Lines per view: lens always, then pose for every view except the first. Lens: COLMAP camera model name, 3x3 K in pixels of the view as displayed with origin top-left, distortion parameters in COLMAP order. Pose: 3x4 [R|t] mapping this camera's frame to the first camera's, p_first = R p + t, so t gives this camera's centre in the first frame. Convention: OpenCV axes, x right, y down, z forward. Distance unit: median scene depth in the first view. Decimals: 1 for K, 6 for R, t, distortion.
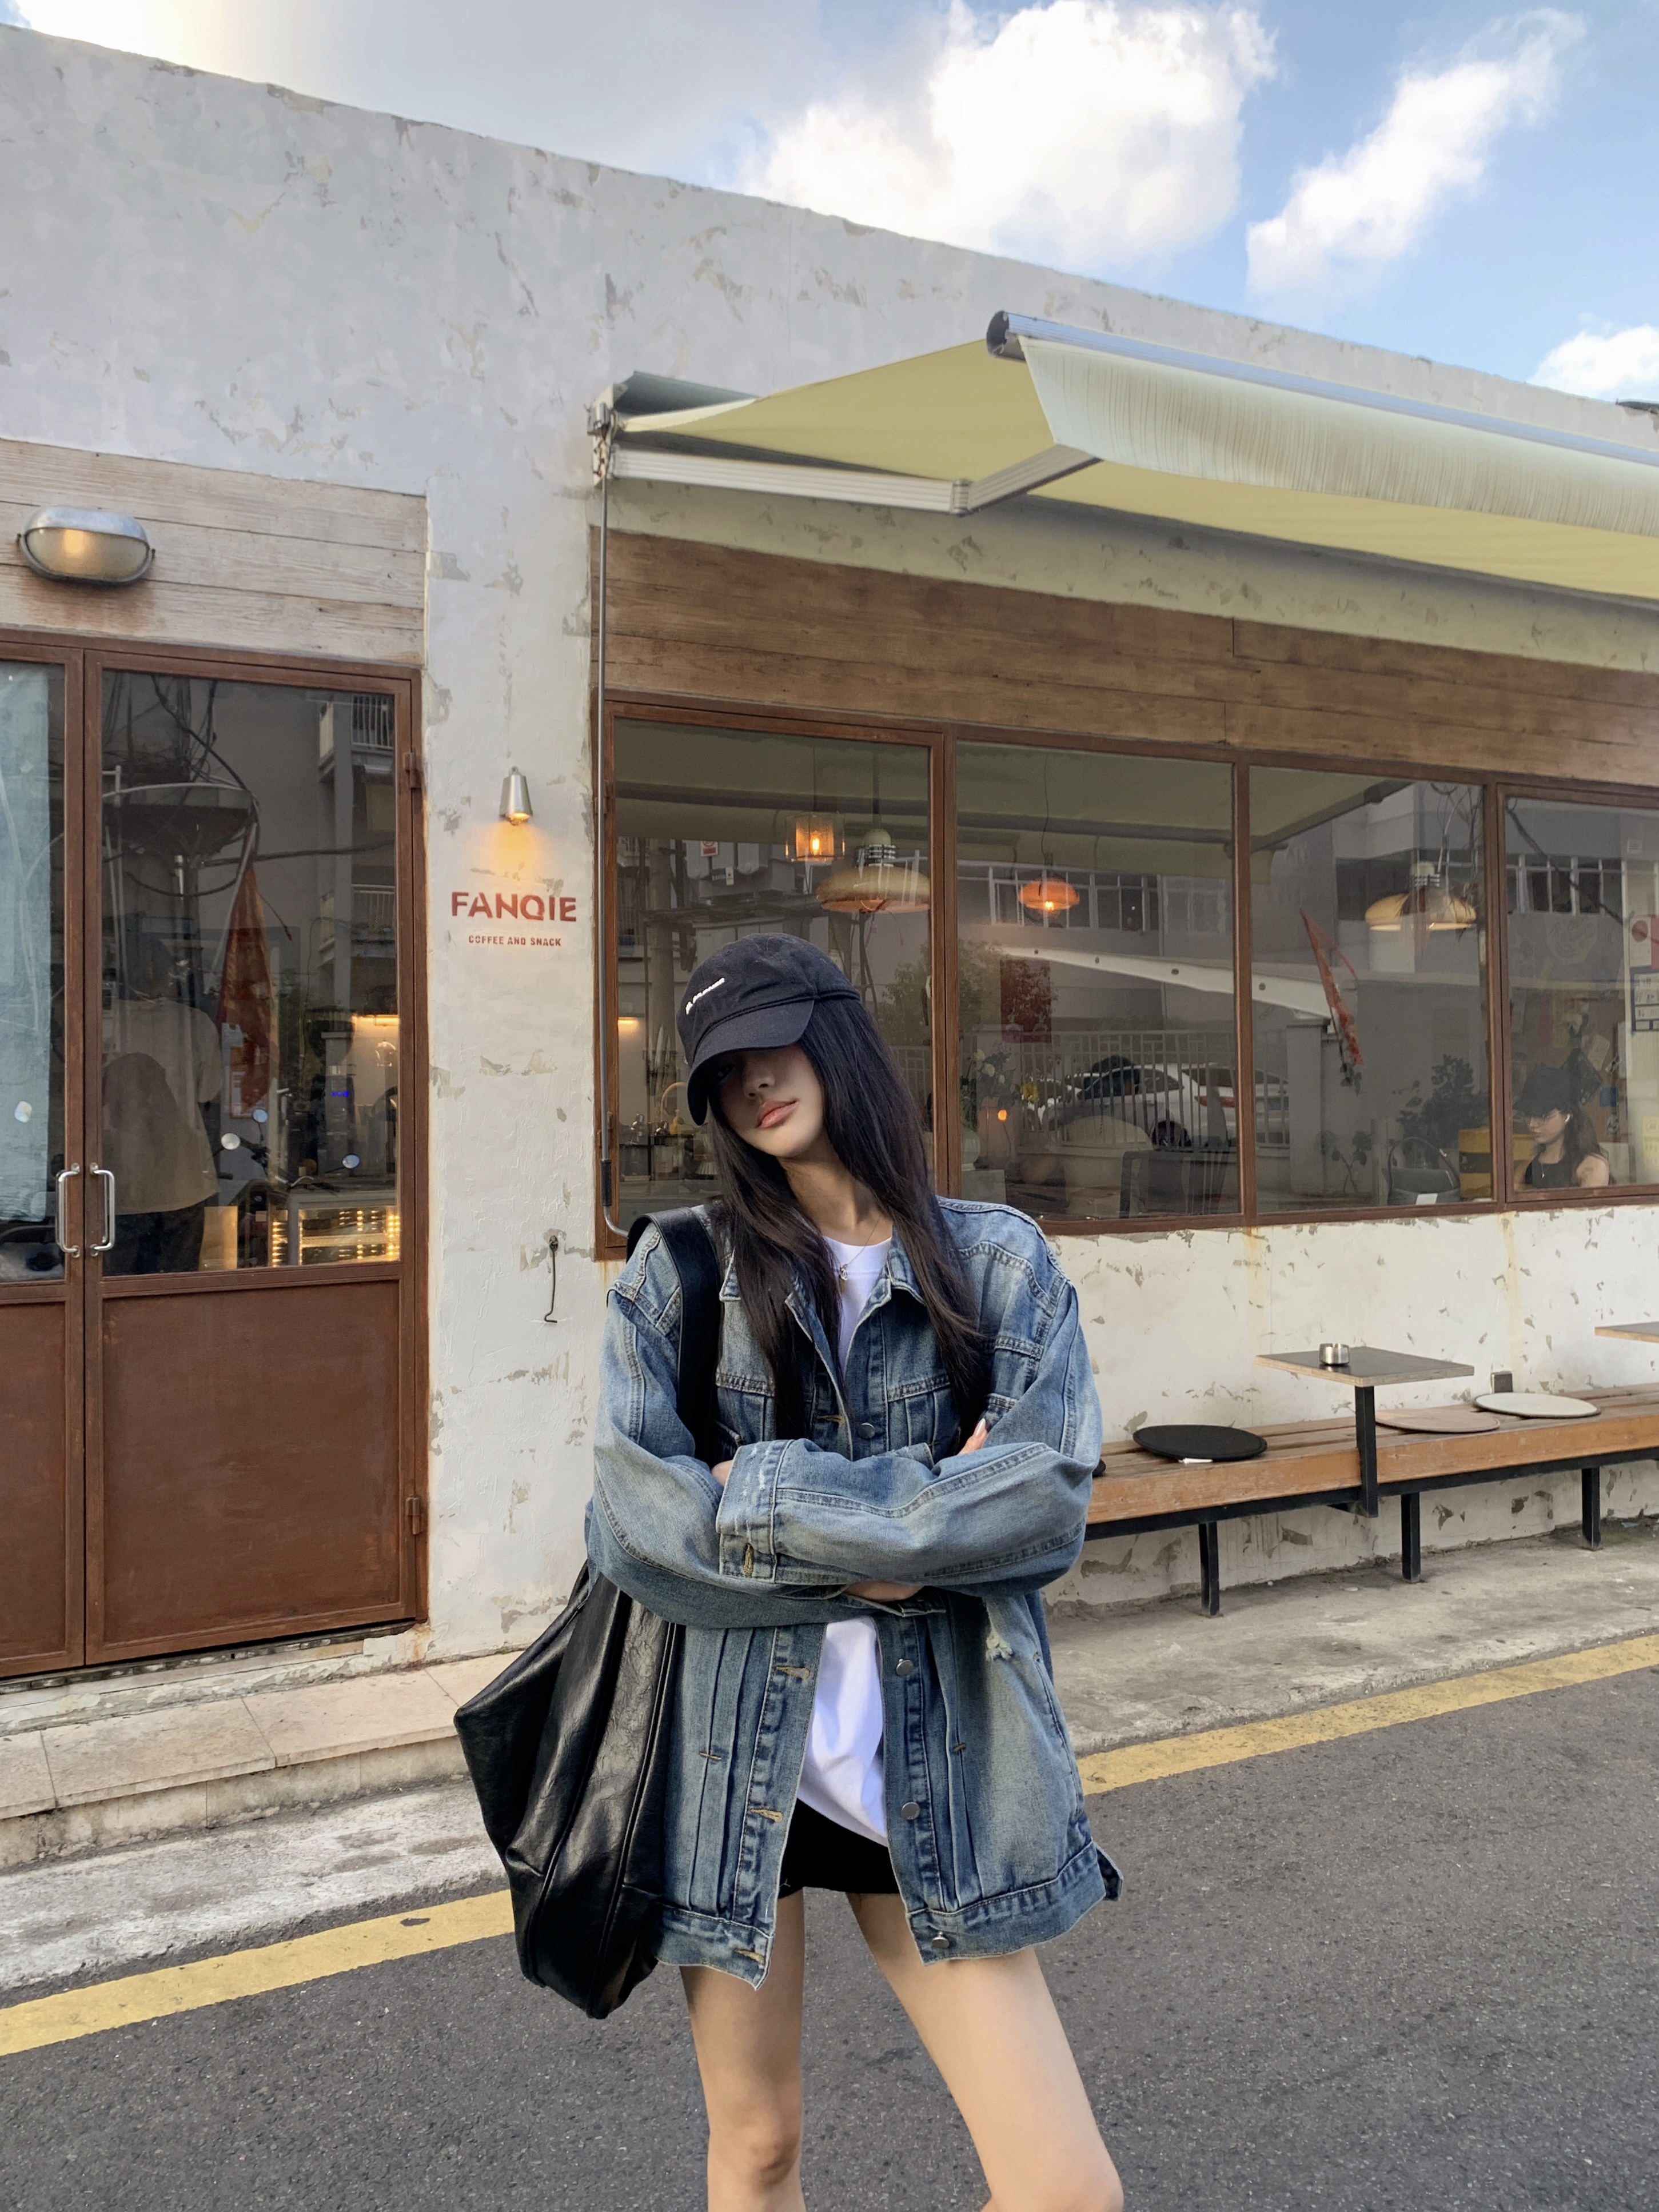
lens RADIAL K [[1820.4, 0, 837.6], [0, 1820.4, 1037.5], [0, 0, 1]] dist [0.016876, -0.029286]
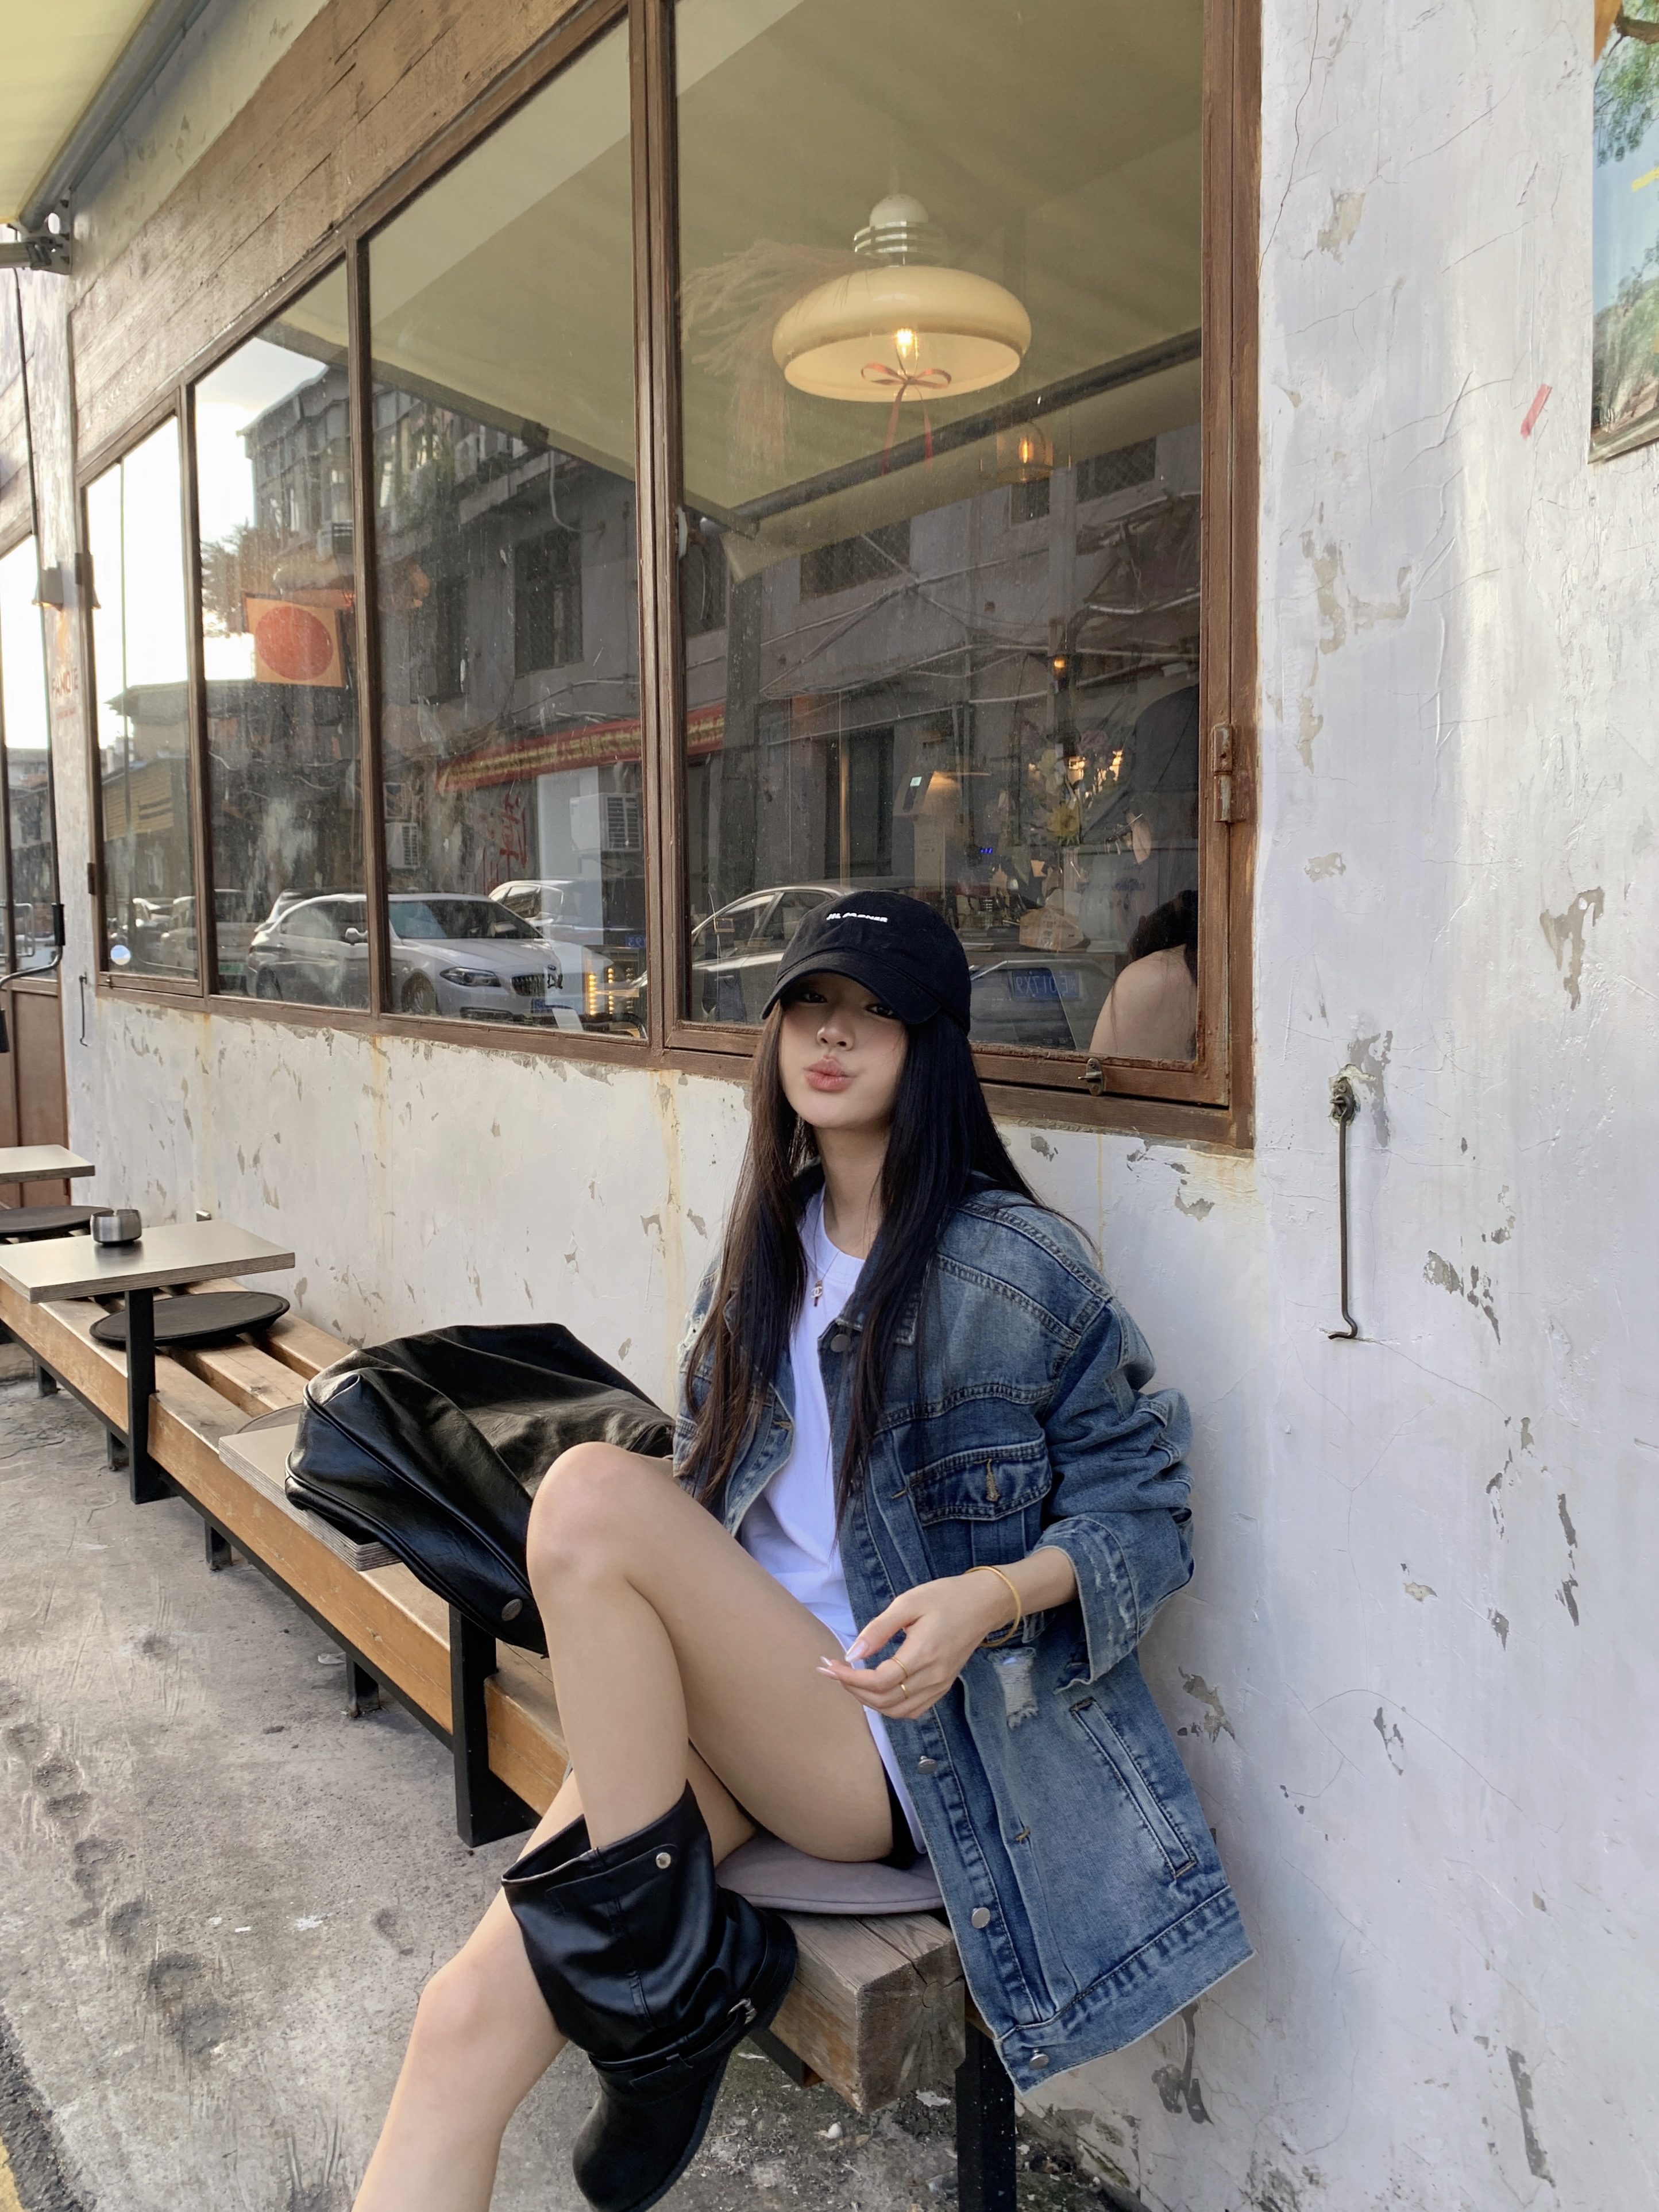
lens RADIAL K [[1848.1, 0, 849.1], [0, 1848.1, 1058.5], [0, 0, 1]] dist [0.010051, -0.024101]
pose [[0.124382, 0.082019, -0.988839, 1.038578], [0.031942, 0.995730, 0.086609, 0.077930], [0.991720, -0.042358, 0.121231, 1.316651]]
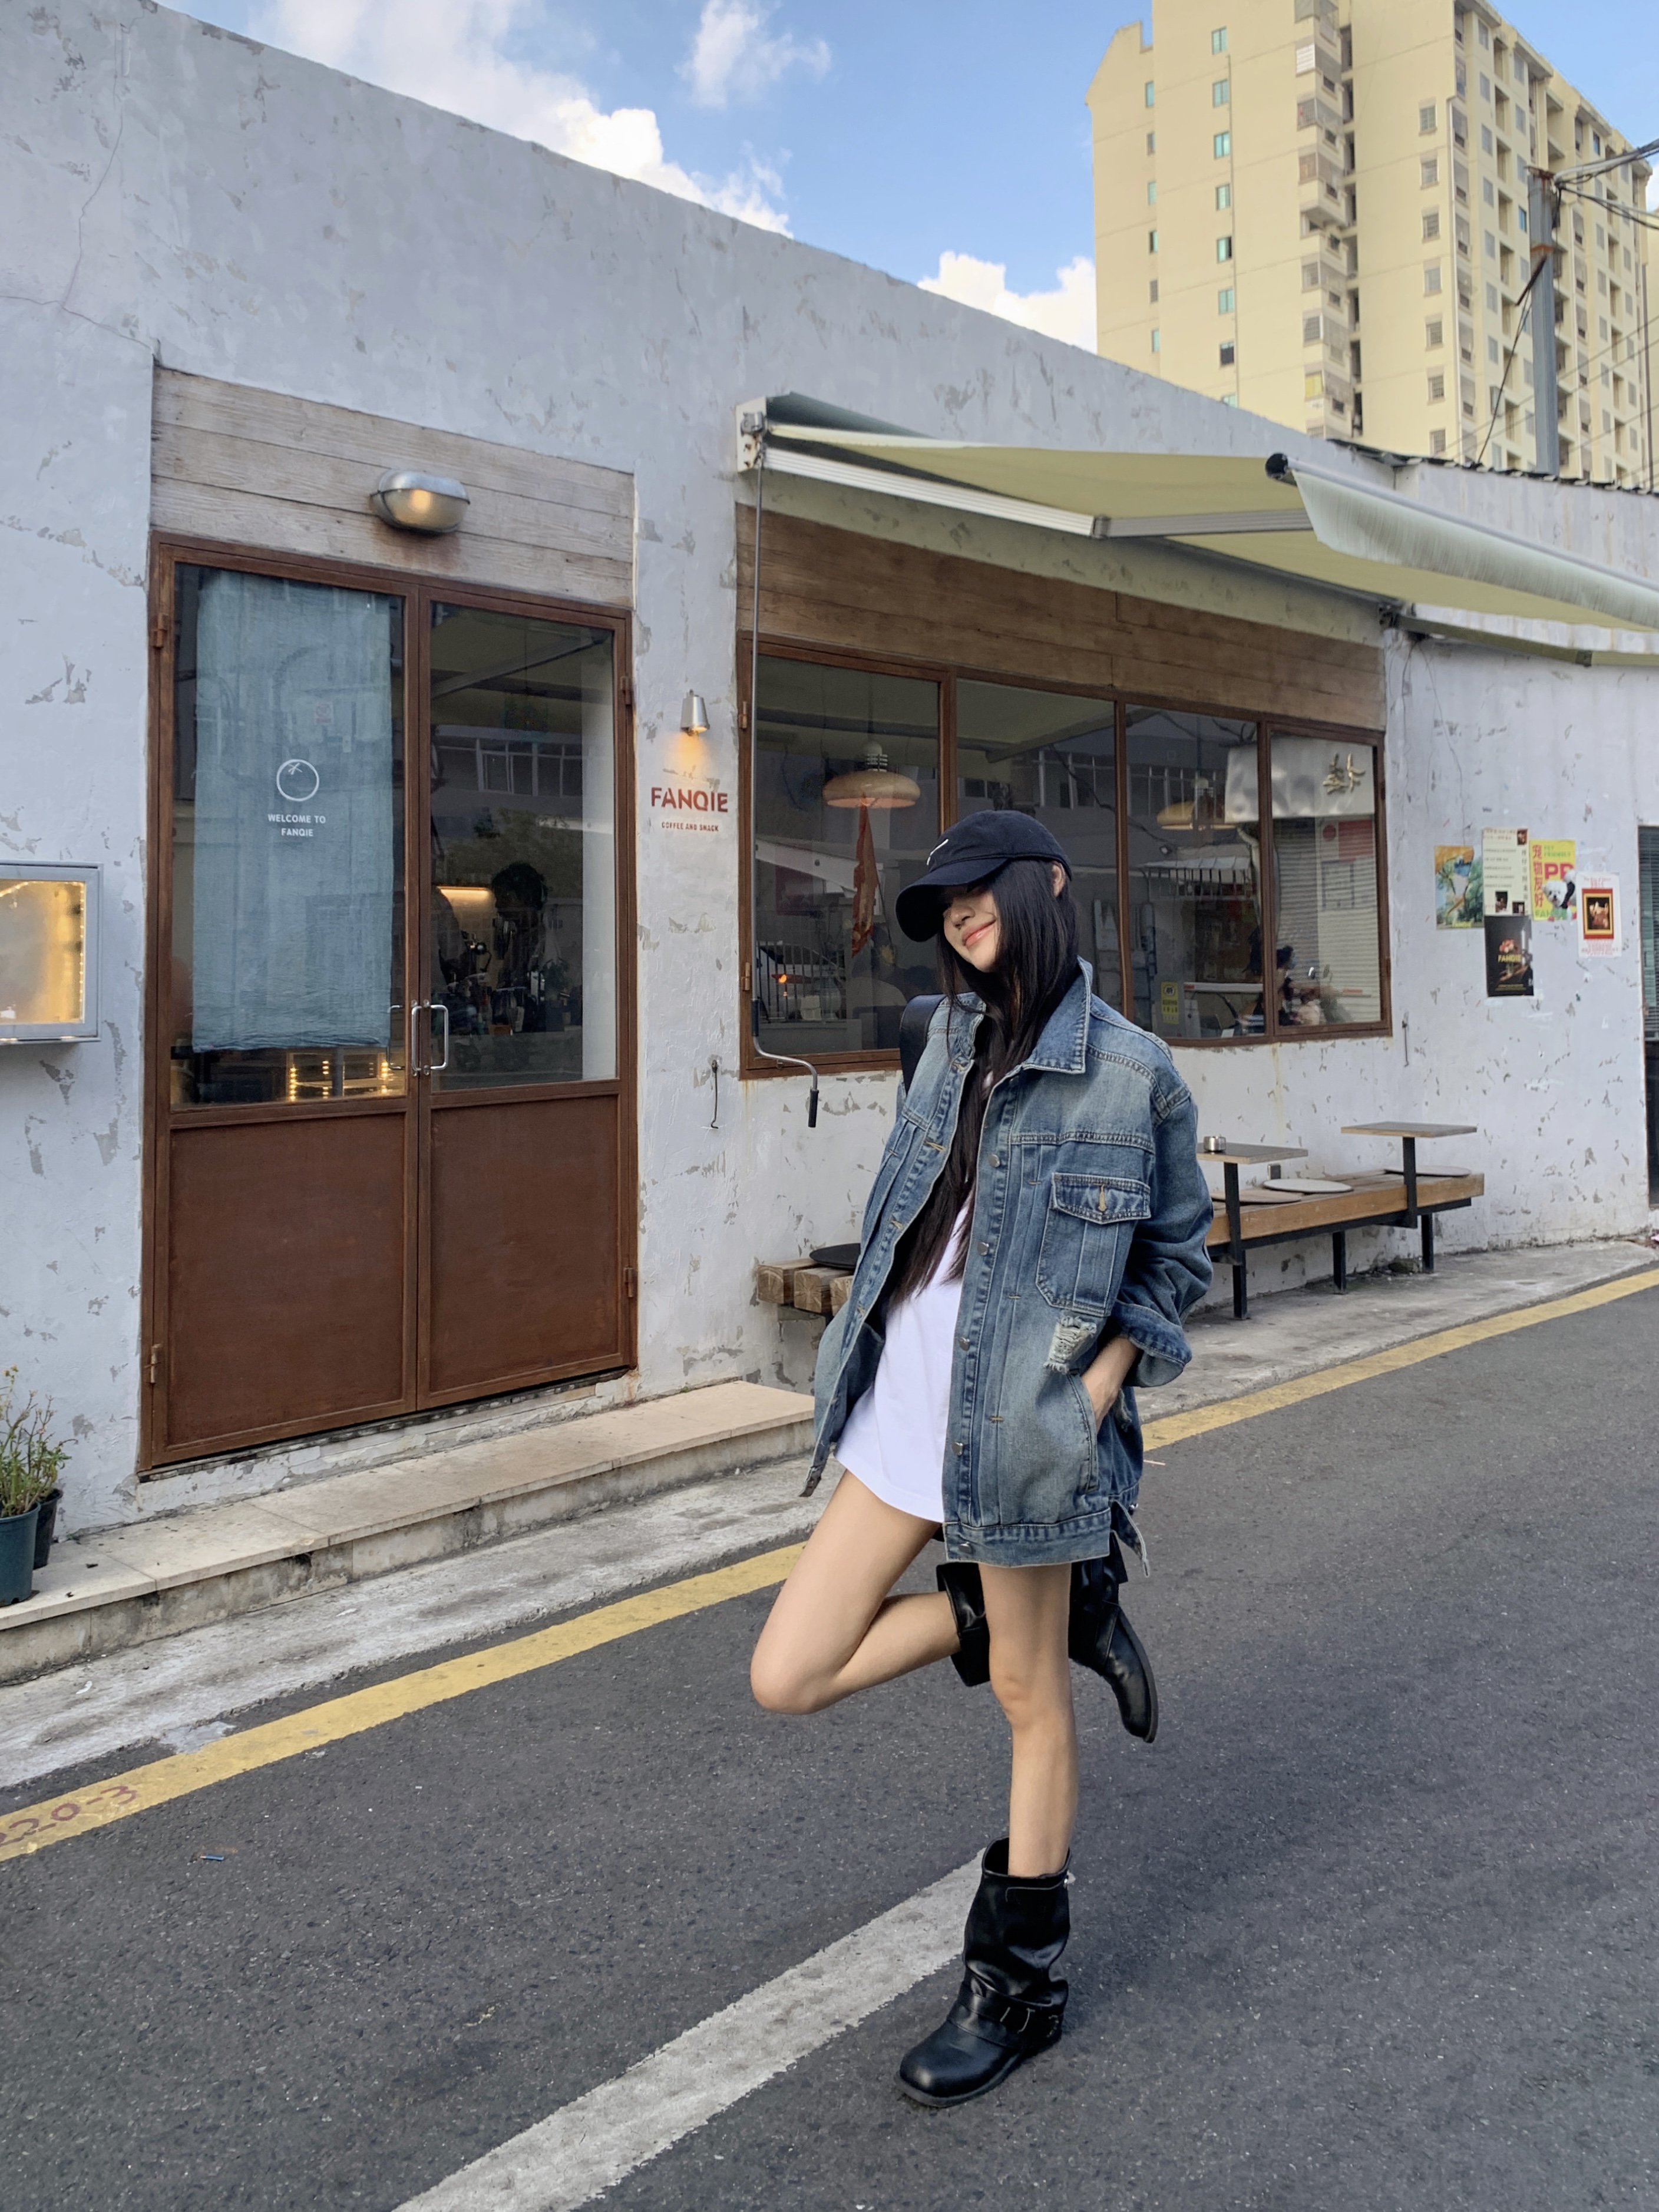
lens RADIAL K [[1815.8, 0, 831.8], [0, 1815.8, 886.7], [0, 0, 1]] dist [0.098491, -0.279948]
pose [[0.953855, 0.007061, 0.300183, -0.459536], [0.001120, 0.999633, -0.027075, 0.023254], [-0.300264, 0.026162, 0.953497, -0.234254]]
